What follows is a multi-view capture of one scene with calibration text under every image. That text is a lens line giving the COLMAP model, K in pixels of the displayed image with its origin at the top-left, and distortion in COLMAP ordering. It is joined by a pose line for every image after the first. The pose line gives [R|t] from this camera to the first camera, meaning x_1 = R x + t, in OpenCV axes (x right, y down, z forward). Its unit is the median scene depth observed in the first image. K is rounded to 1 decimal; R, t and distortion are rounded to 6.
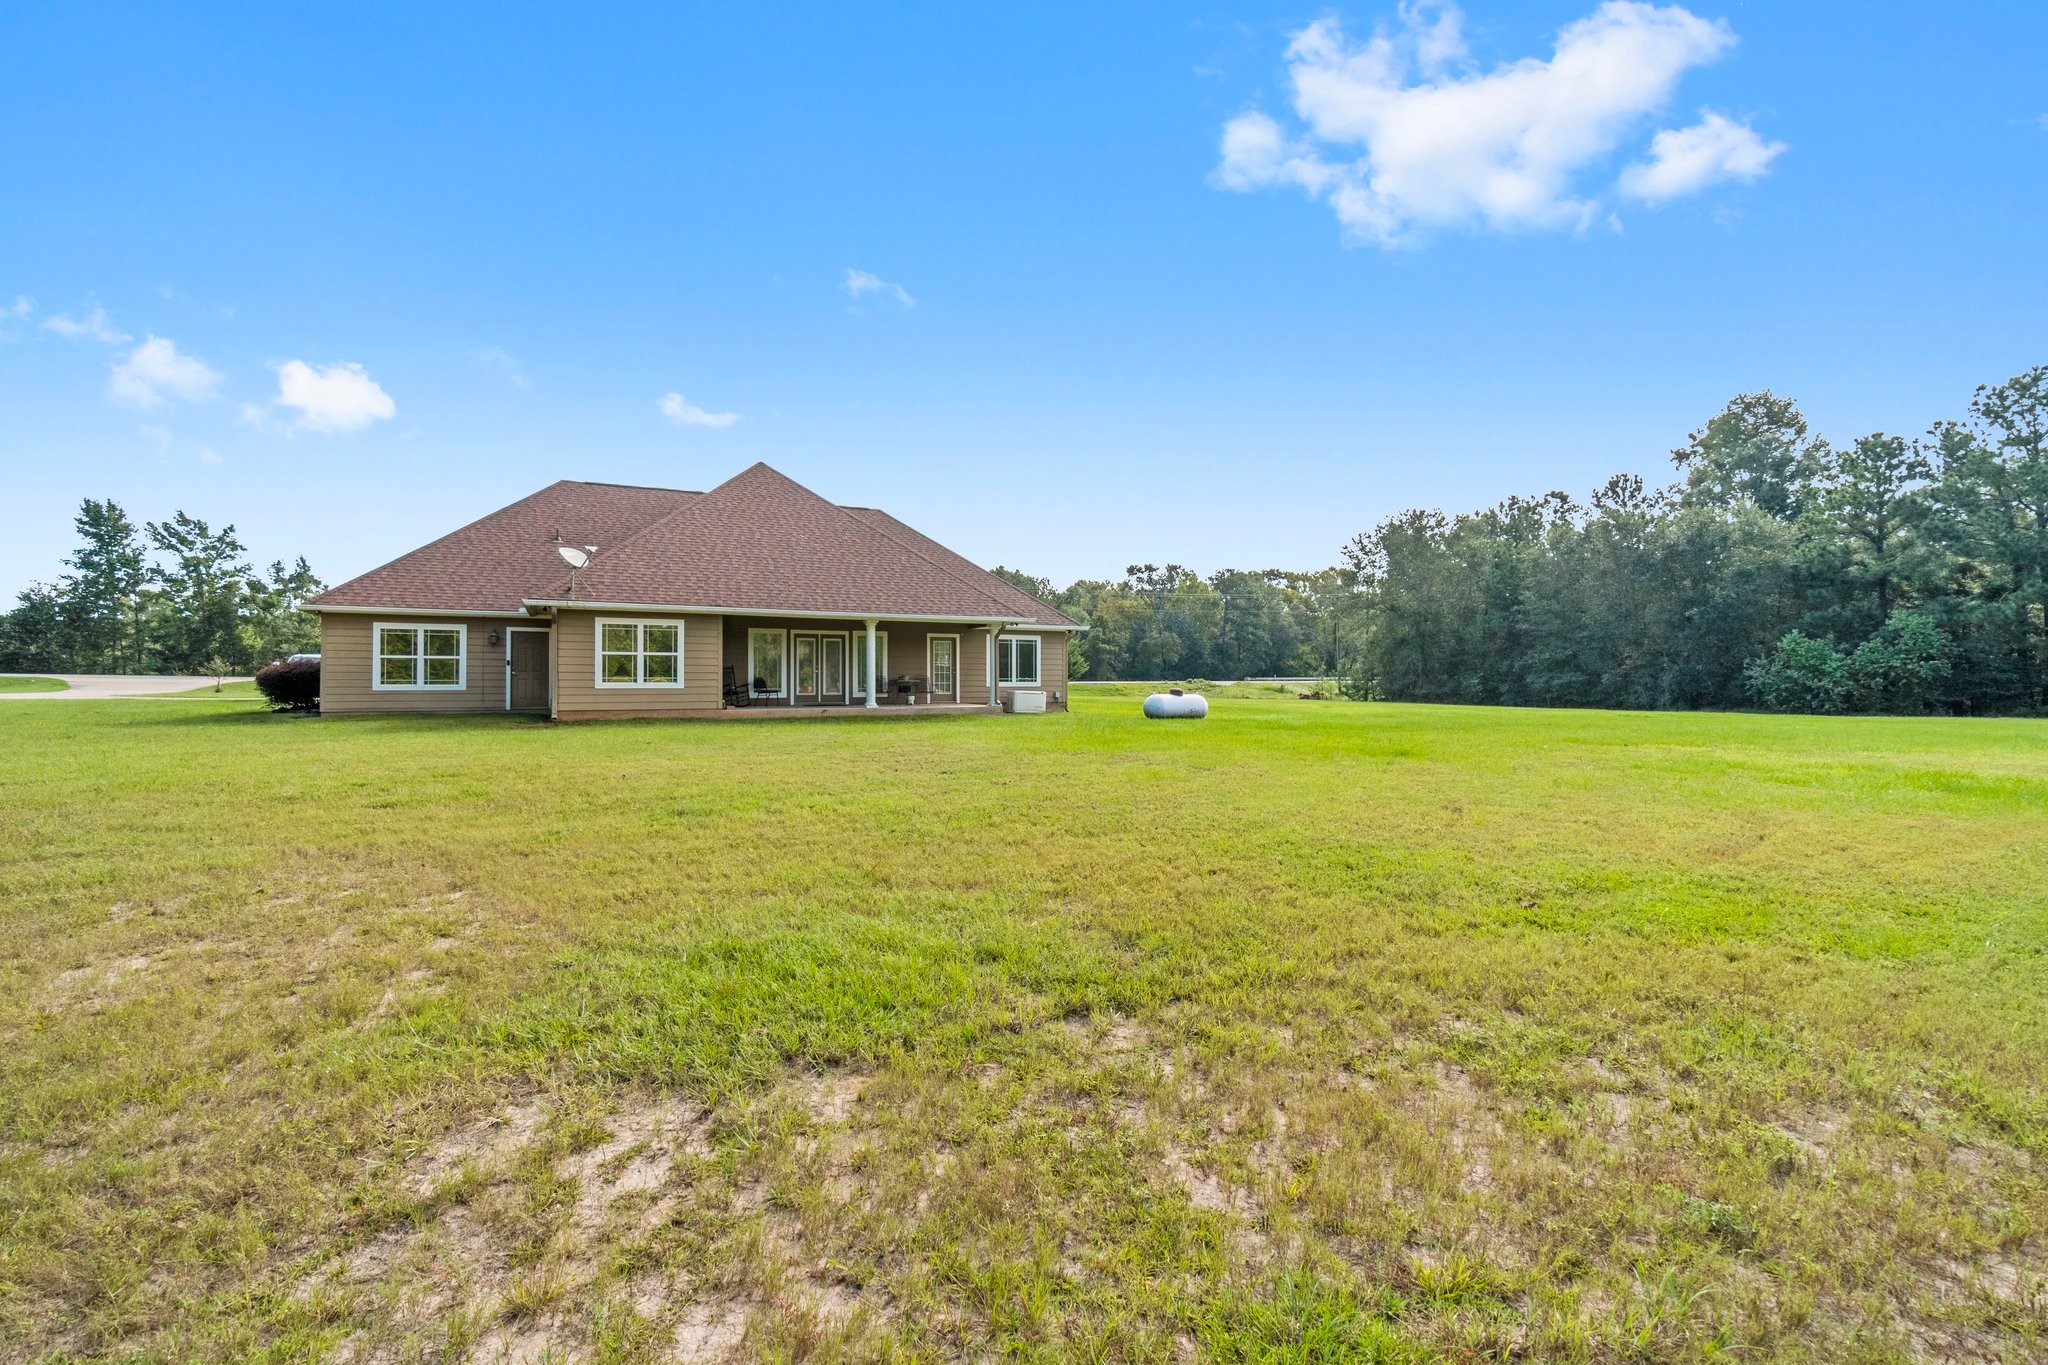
lens RADIAL K [[882.2, 0, 1015.8], [0, 882.2, 653.7], [0, 0, 1]] dist [-0.002931, 0.000621]
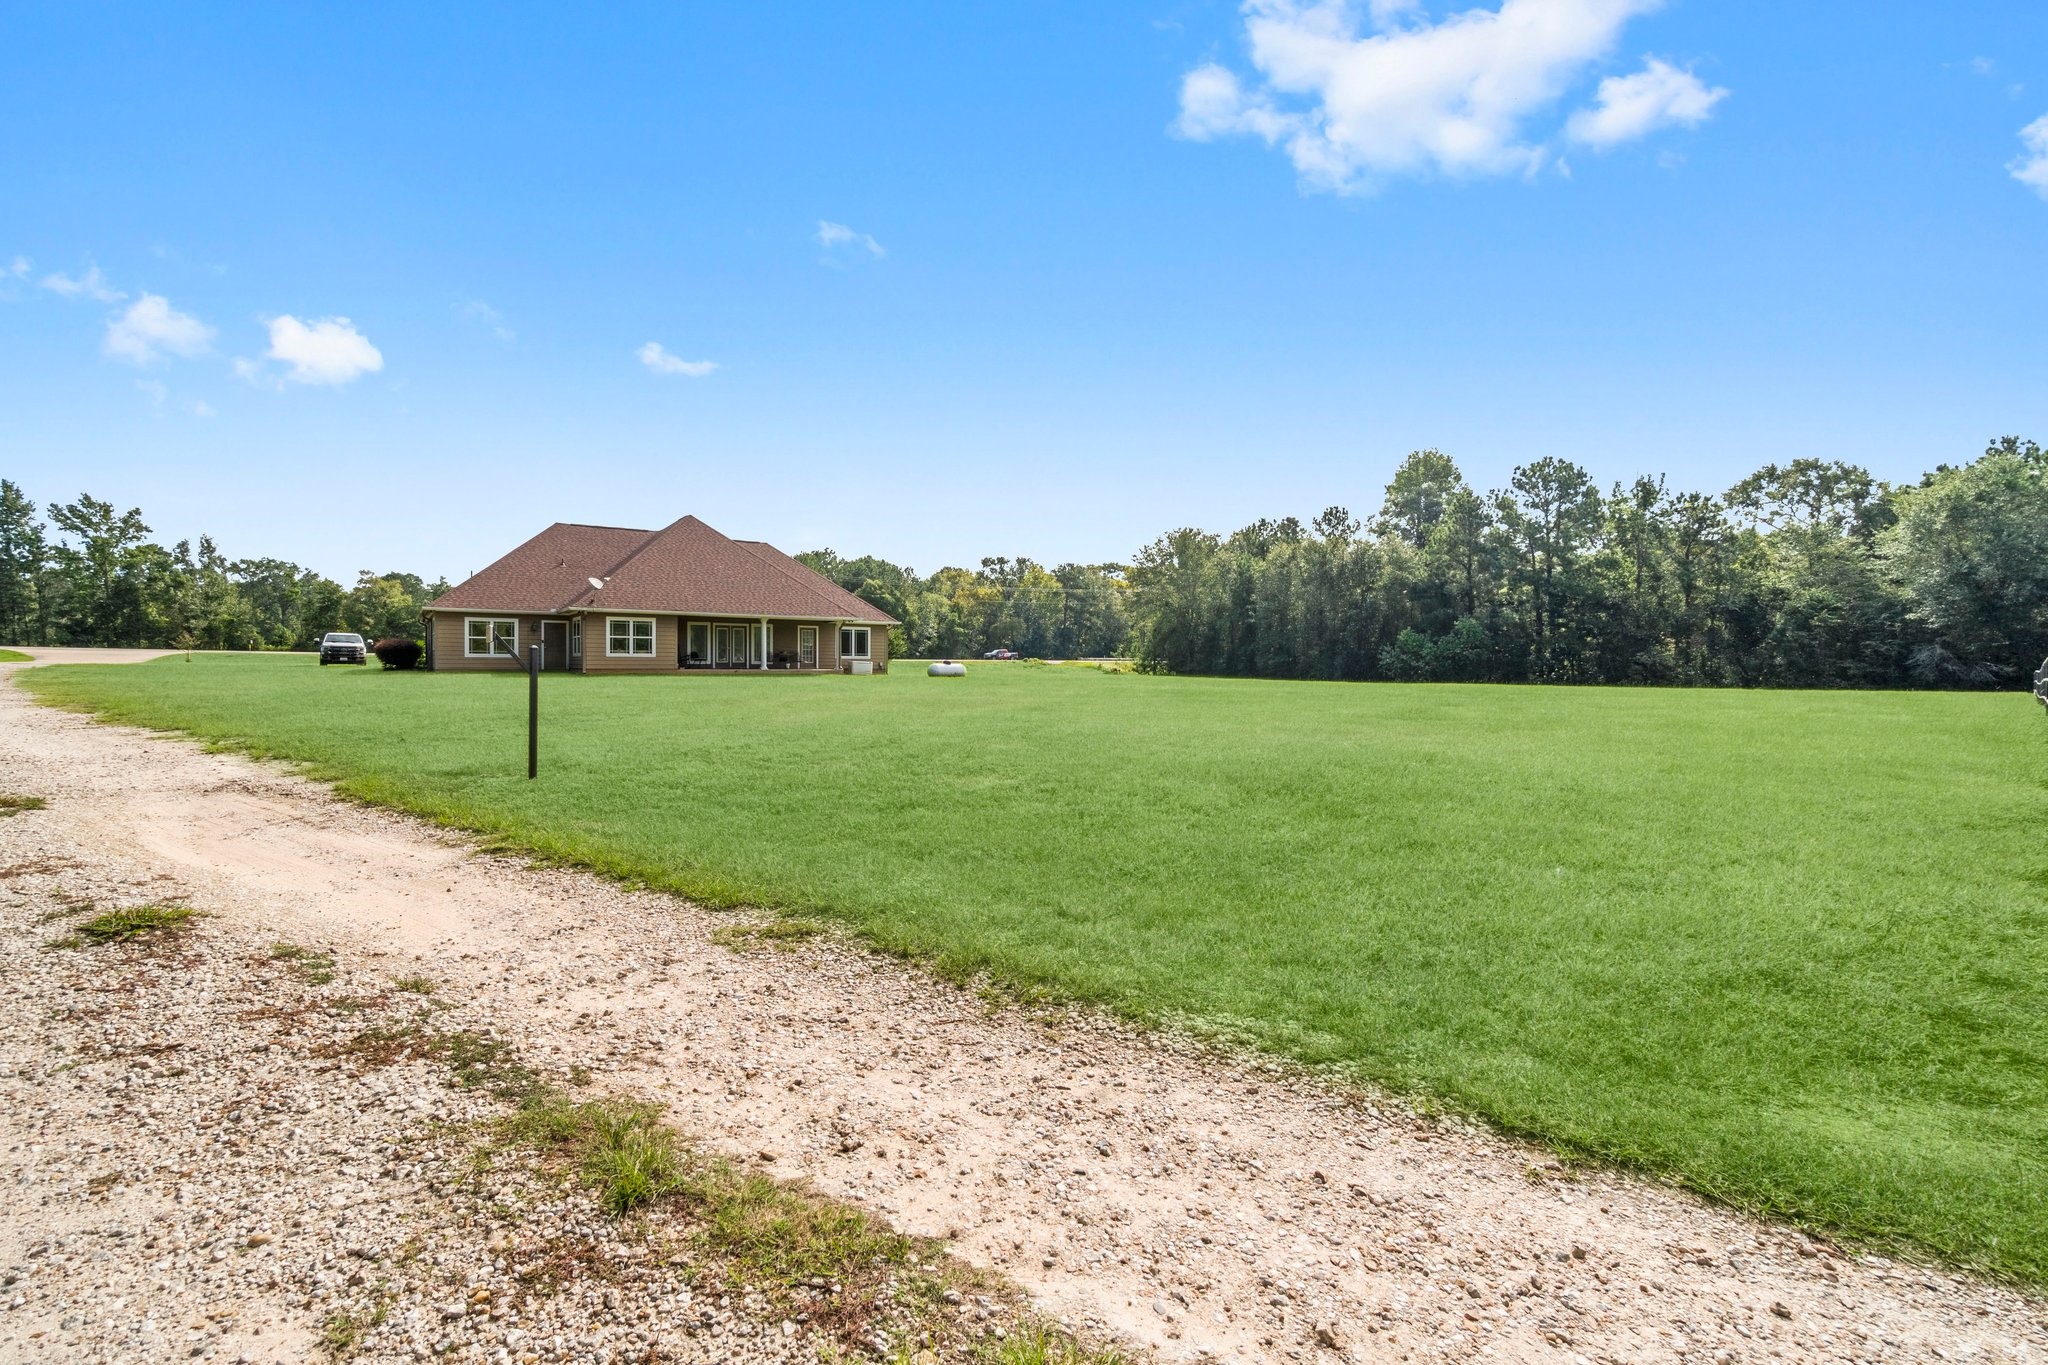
lens RADIAL K [[863.6, 0, 1024.3], [0, 863.6, 673.1], [0, 0, 1]] dist [-0.018942, 0.000200]
pose [[0.987966, 0.005128, 0.154583, 0.029913], [-0.011956, 0.998992, 0.043270, -0.004221], [-0.154205, -0.044598, 0.987032, -0.286894]]
